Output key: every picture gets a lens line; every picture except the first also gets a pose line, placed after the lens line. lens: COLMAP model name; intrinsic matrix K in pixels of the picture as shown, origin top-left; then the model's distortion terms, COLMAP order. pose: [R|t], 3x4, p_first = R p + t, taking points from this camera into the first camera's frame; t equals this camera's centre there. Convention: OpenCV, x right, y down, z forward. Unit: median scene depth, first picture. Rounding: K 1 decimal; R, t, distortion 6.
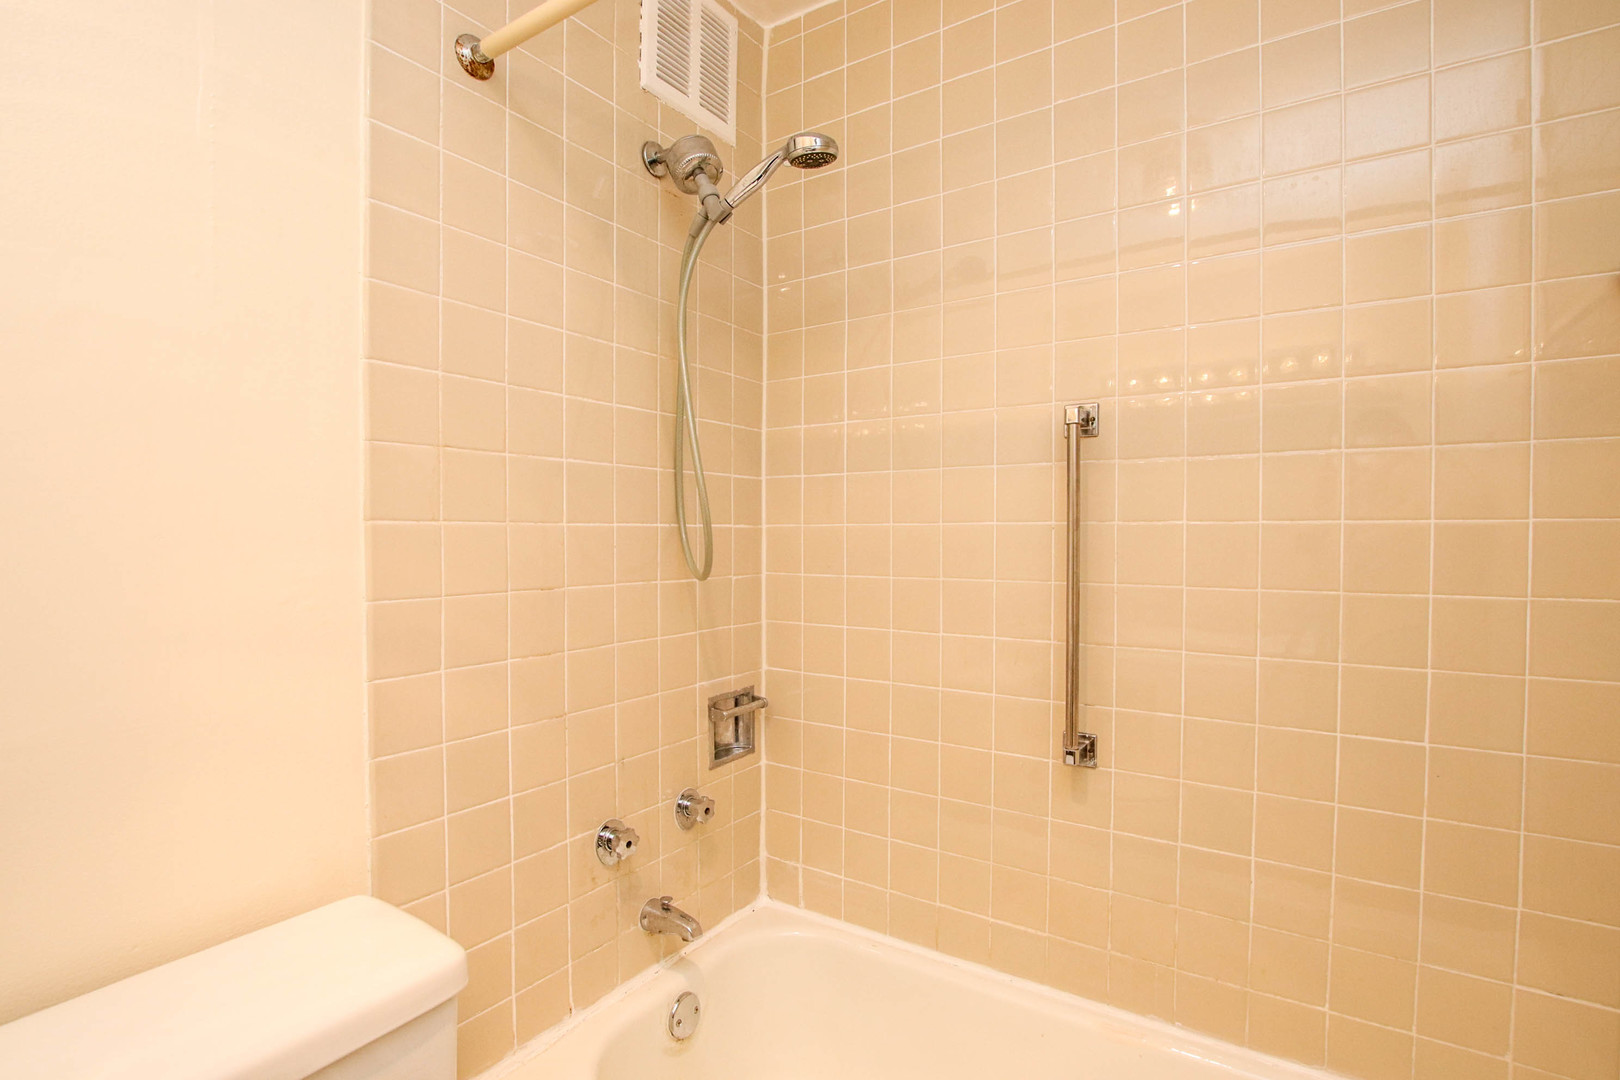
lens RADIAL K [[785.6, 0, 810.9], [0, 785.6, 549.2], [0, 0, 1]] dist [-0.013570, 0.003941]
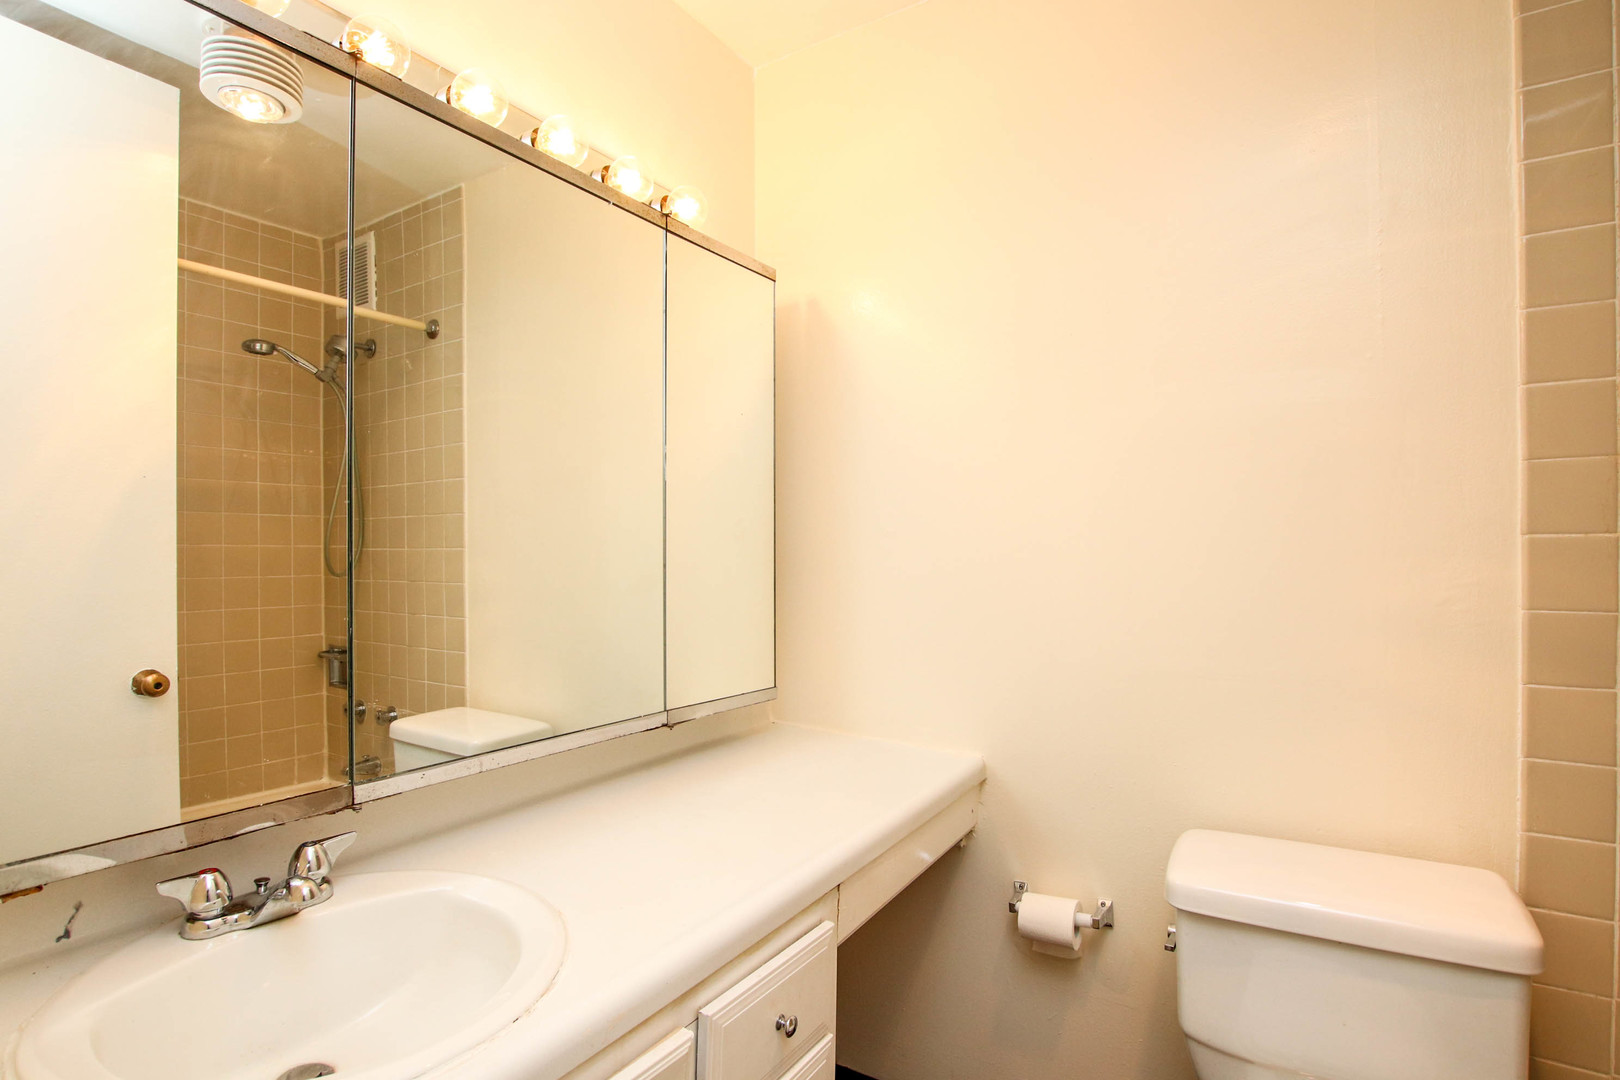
lens RADIAL K [[785.6, 0, 811.1], [0, 785.6, 546.1], [0, 0, 1]] dist [-0.013570, 0.003941]
pose [[0.012276, -0.007304, -0.999898, 0.492758], [-0.015715, 0.999848, -0.007497, 0.002834], [0.999801, 0.015806, 0.012159, 0.005290]]
